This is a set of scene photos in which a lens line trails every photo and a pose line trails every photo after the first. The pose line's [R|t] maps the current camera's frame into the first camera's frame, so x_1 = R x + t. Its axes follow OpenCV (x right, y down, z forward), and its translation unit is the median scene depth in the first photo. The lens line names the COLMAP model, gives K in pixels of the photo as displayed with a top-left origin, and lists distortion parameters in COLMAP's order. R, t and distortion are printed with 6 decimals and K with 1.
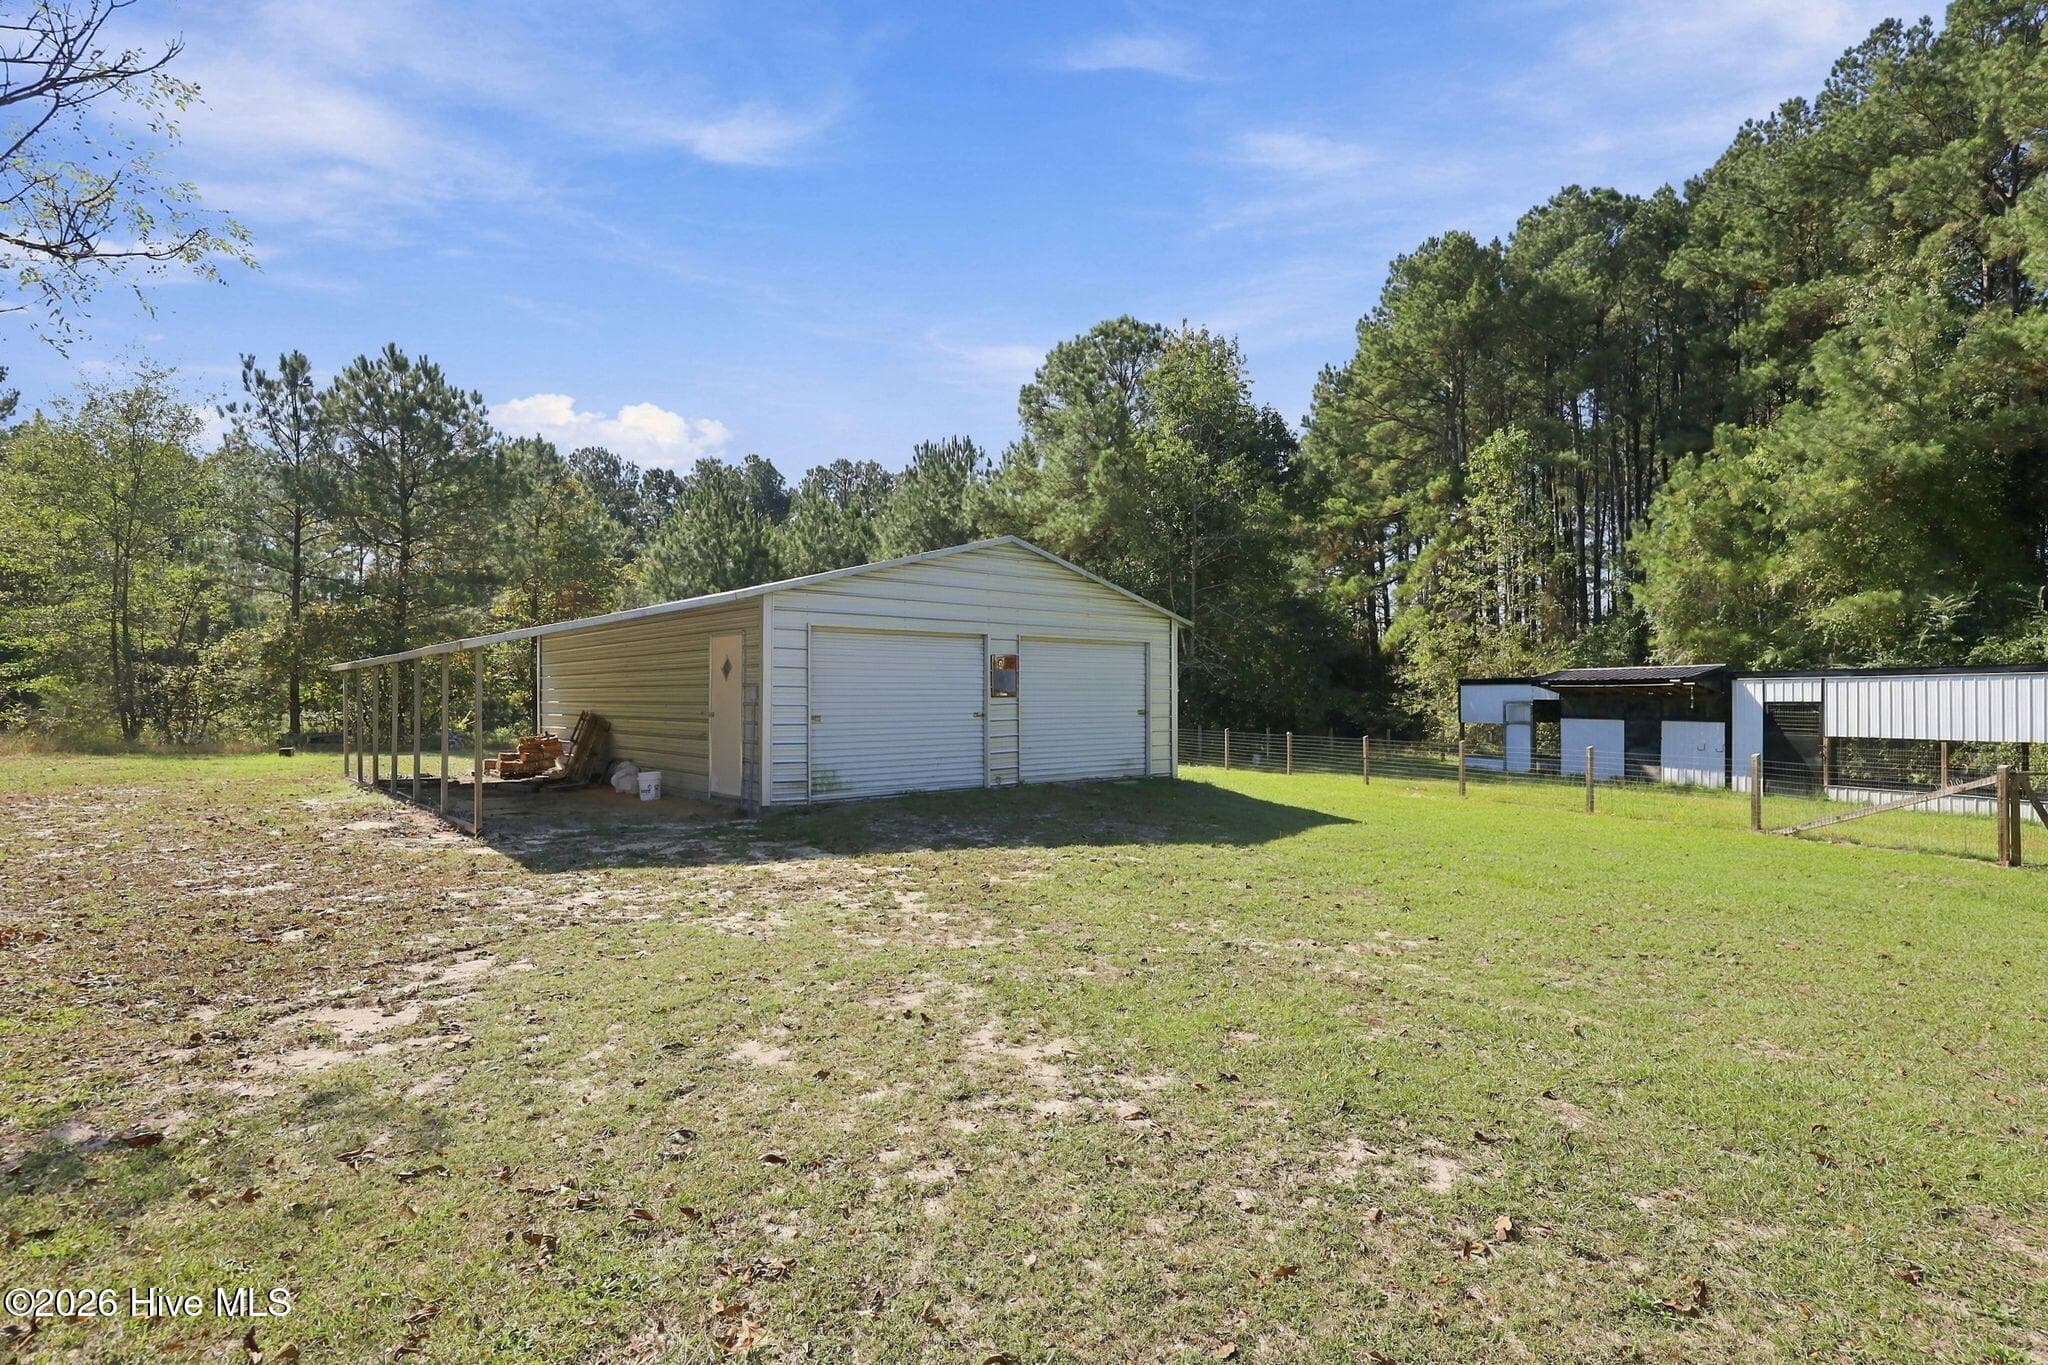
lens RADIAL K [[931.2, 0, 1029.2], [0, 931.2, 705.9], [0, 0, 1]] dist [0.002051, 0.000786]
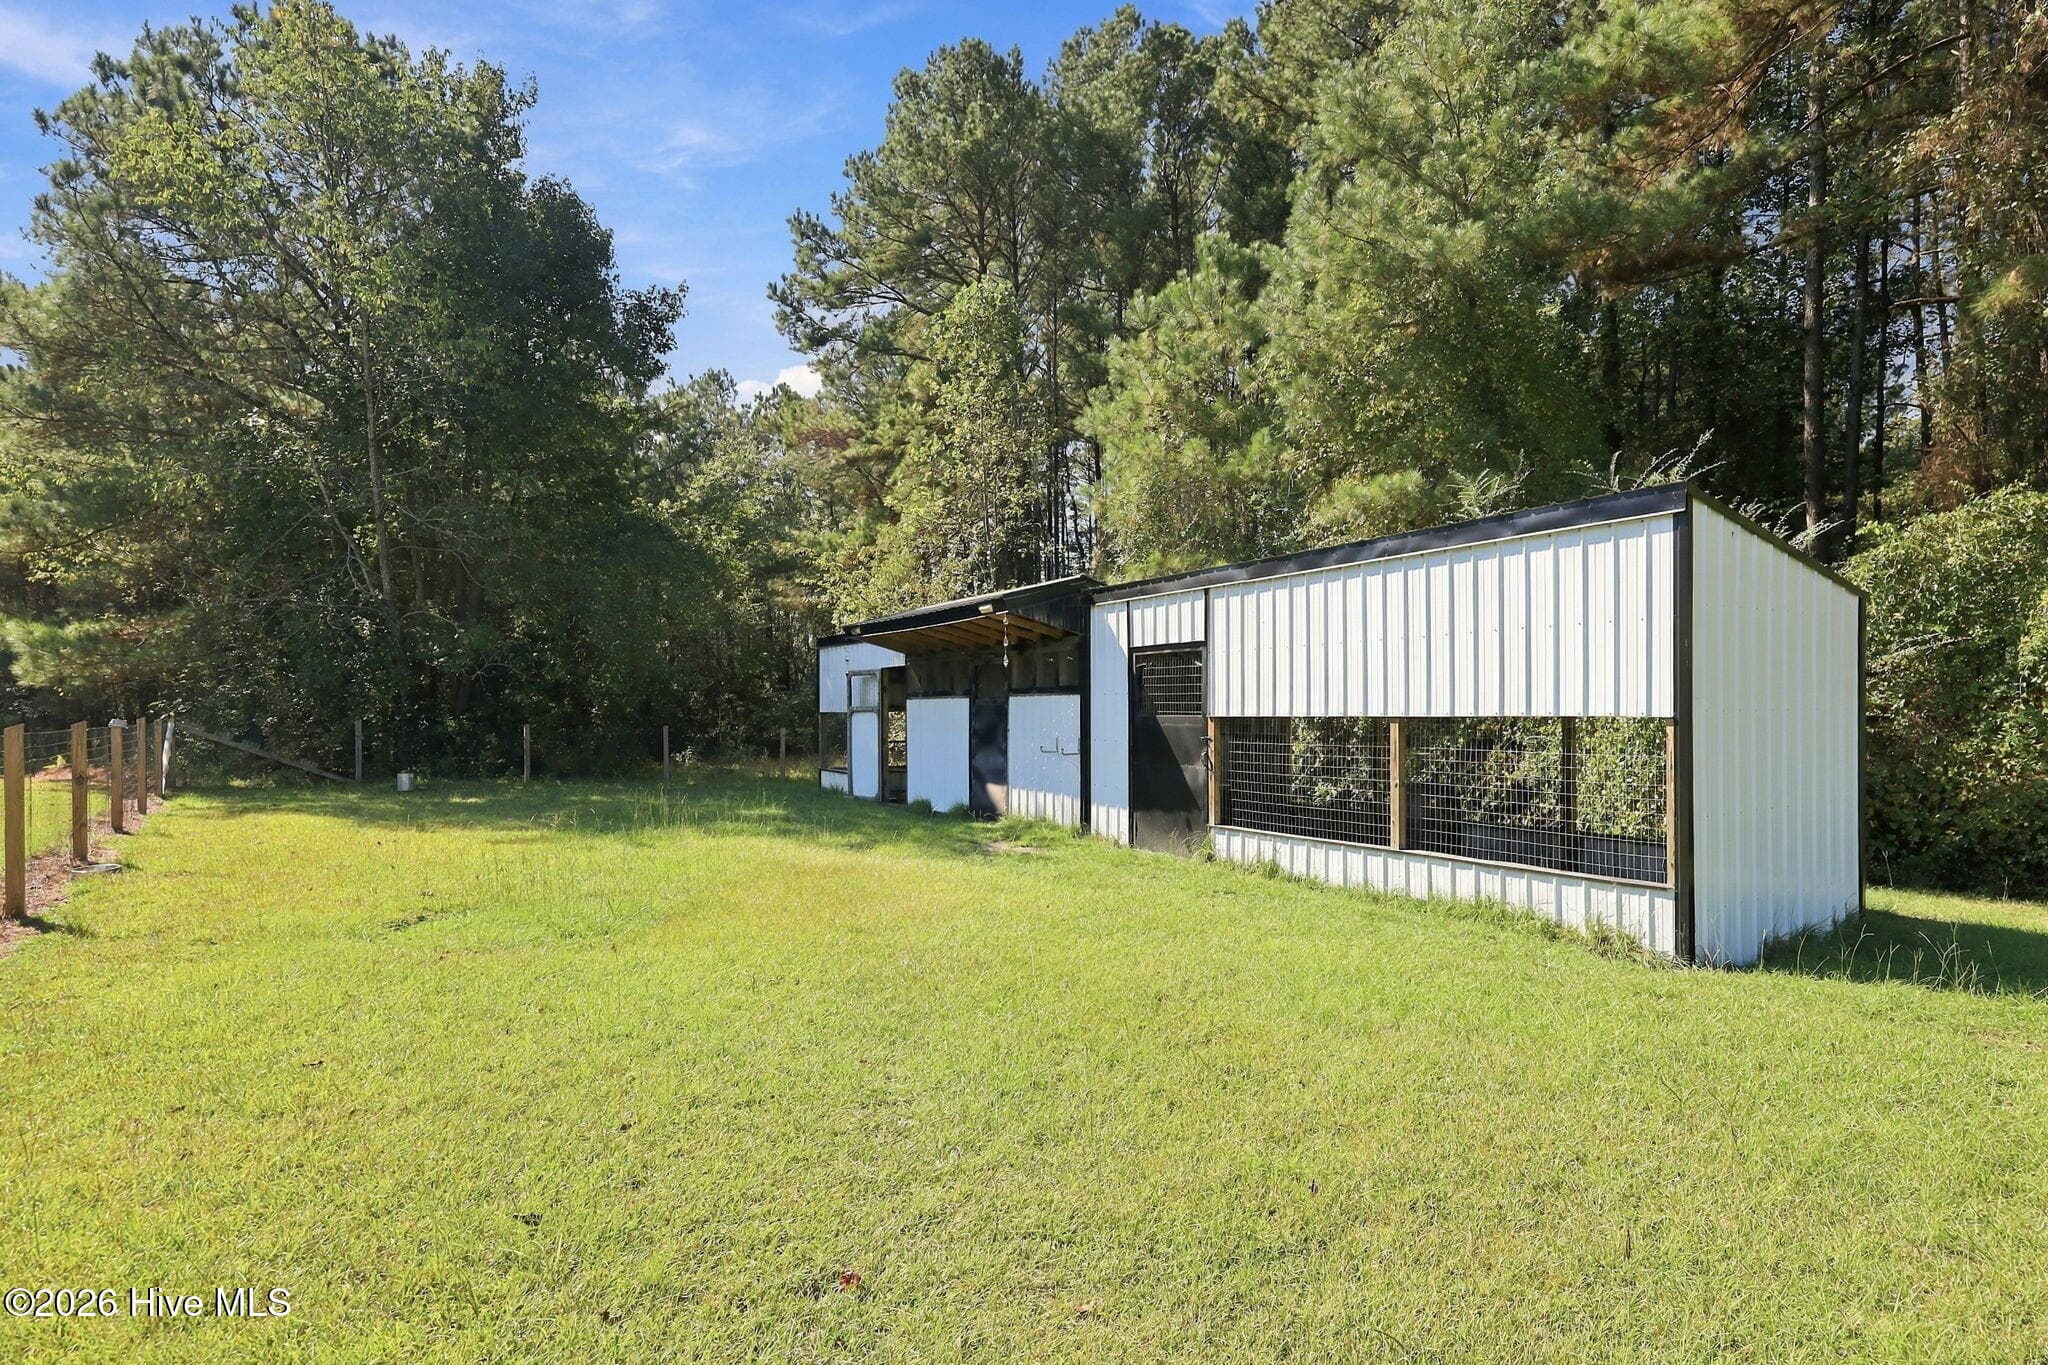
lens RADIAL K [[931.2, 0, 1029.2], [0, 931.2, 705.9], [0, 0, 1]] dist [0.002051, 0.000786]
pose [[0.975266, 0.002484, 0.221022, 0.584185], [0.001712, 0.999822, -0.018787, 0.031527], [-0.221029, 0.018701, 0.975088, 0.506593]]
